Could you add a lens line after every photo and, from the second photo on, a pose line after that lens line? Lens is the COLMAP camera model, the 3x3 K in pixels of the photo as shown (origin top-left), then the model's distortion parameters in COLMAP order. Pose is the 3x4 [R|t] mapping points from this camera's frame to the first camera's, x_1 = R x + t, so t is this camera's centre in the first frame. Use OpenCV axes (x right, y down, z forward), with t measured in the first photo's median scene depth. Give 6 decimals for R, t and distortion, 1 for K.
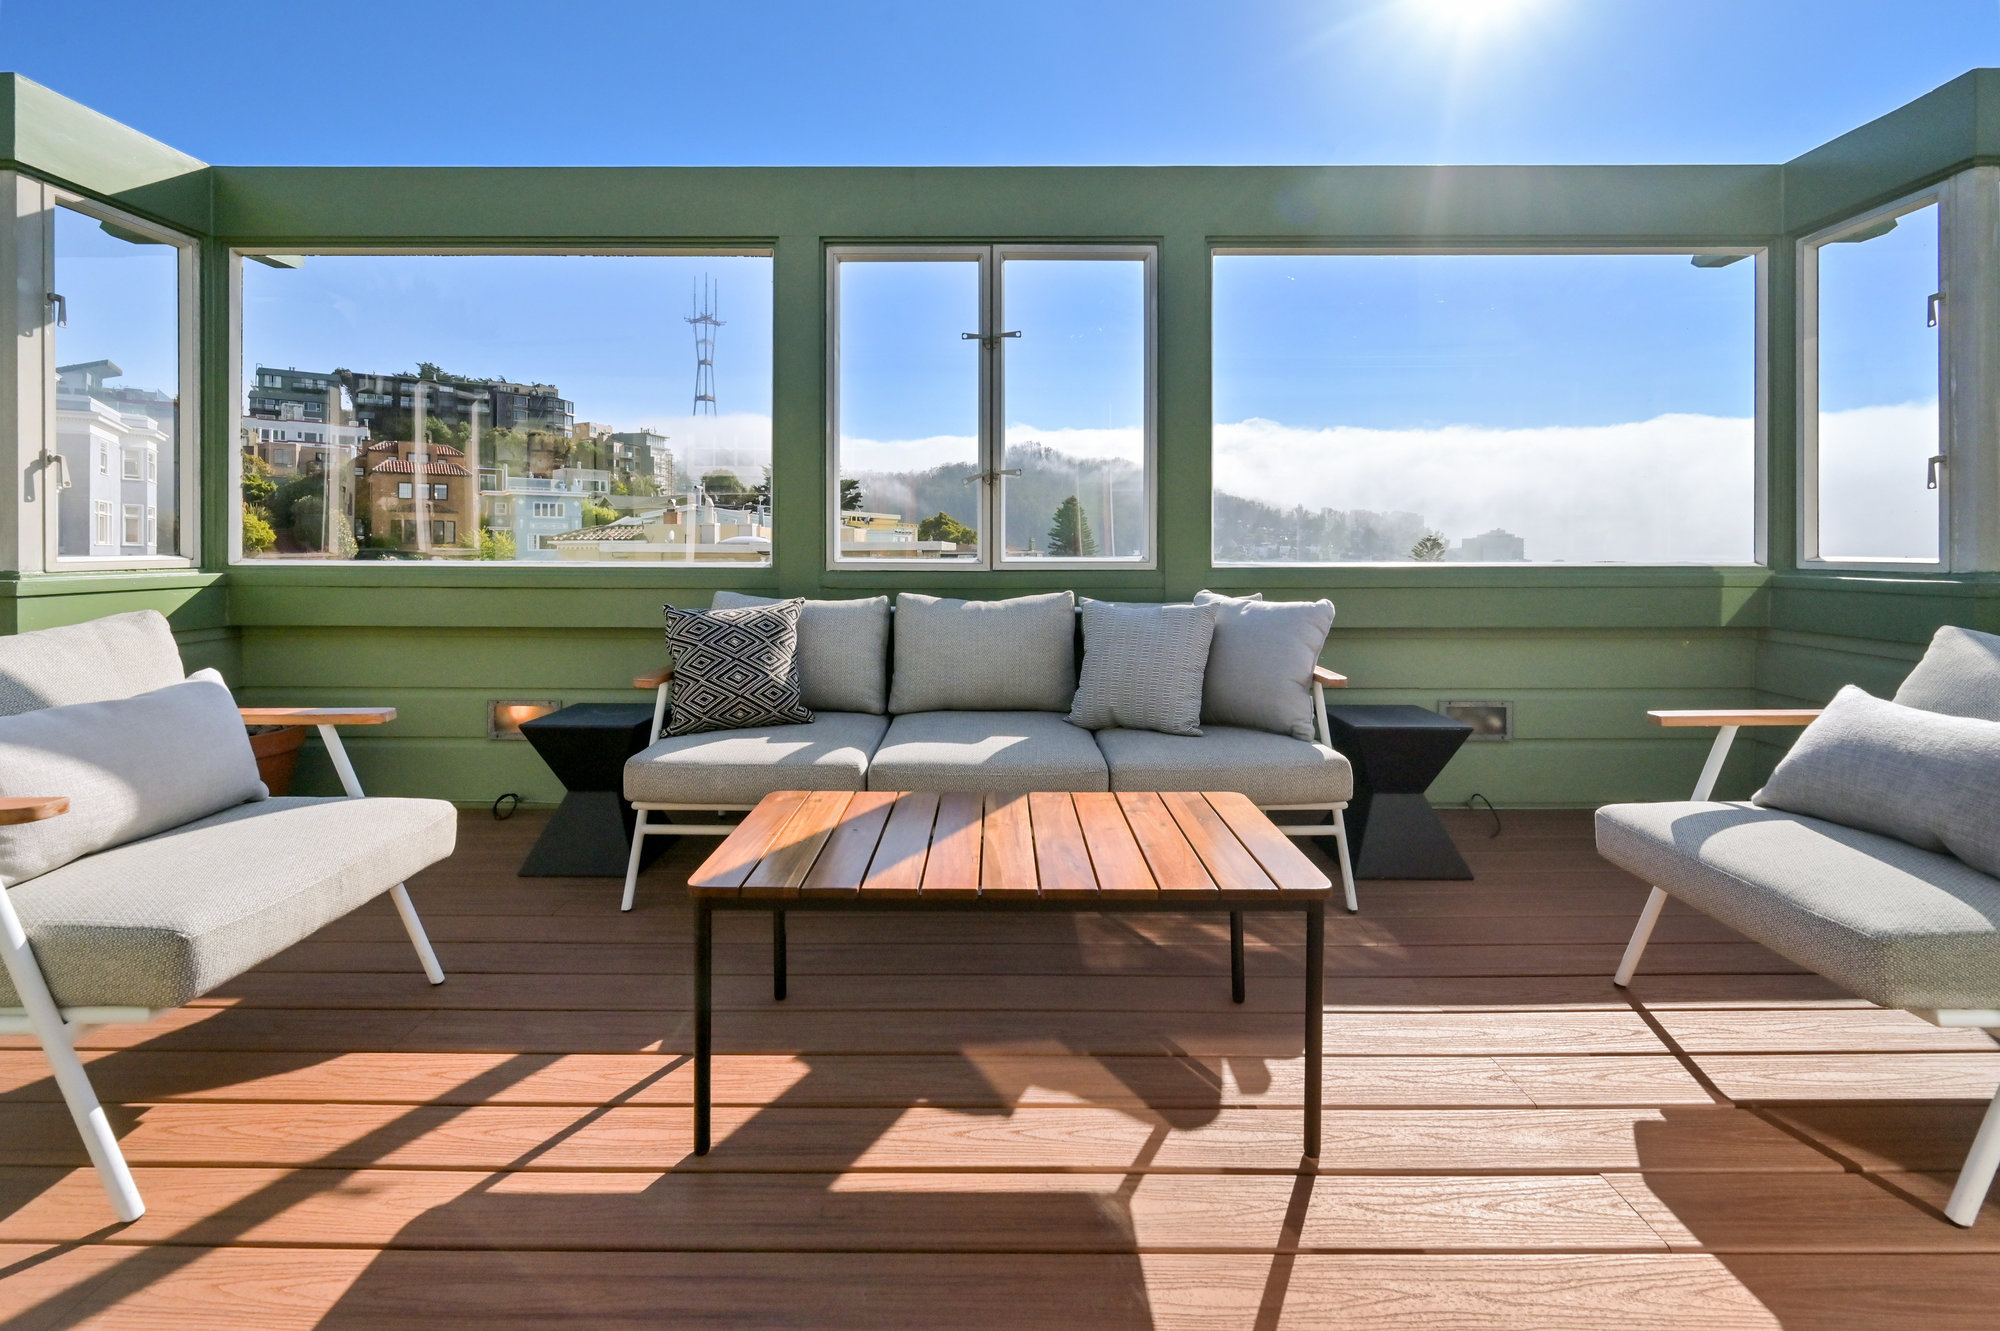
lens RADIAL K [[842.2, 0, 991.1], [0, 842.2, 553.4], [0, 0, 1]] dist [-0.001532, -0.000288]
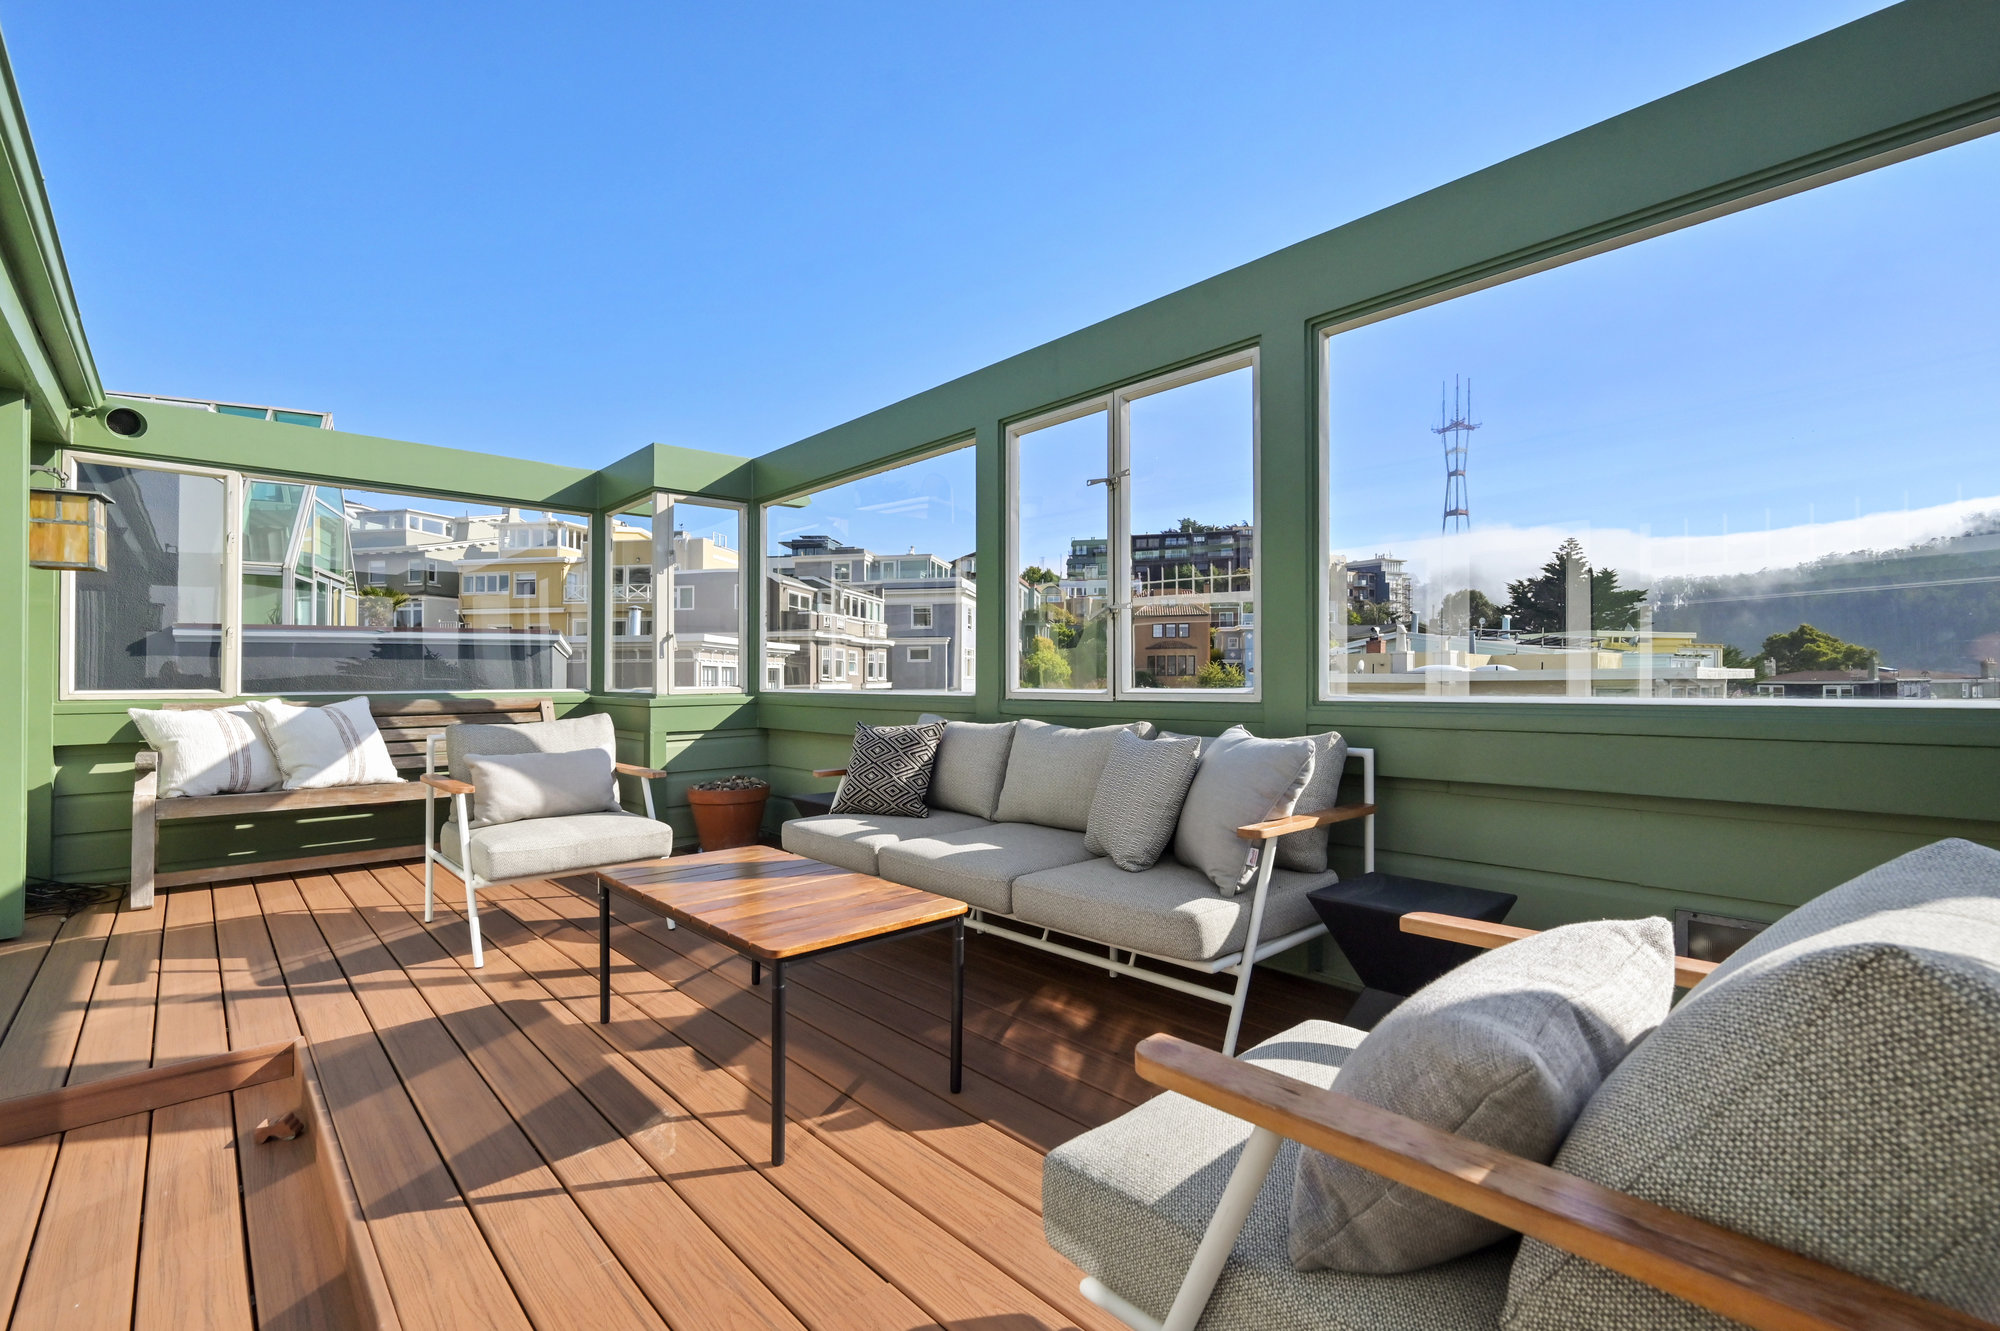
lens RADIAL K [[866.3, 0, 990.3], [0, 866.3, 673.6], [0, 0, 1]] dist [-0.001839, -0.000158]
pose [[0.681908, -0.009983, -0.731370, 0.689145], [0.001124, 0.999920, -0.012600, -0.000079], [0.731437, 0.007770, 0.681865, 0.153686]]
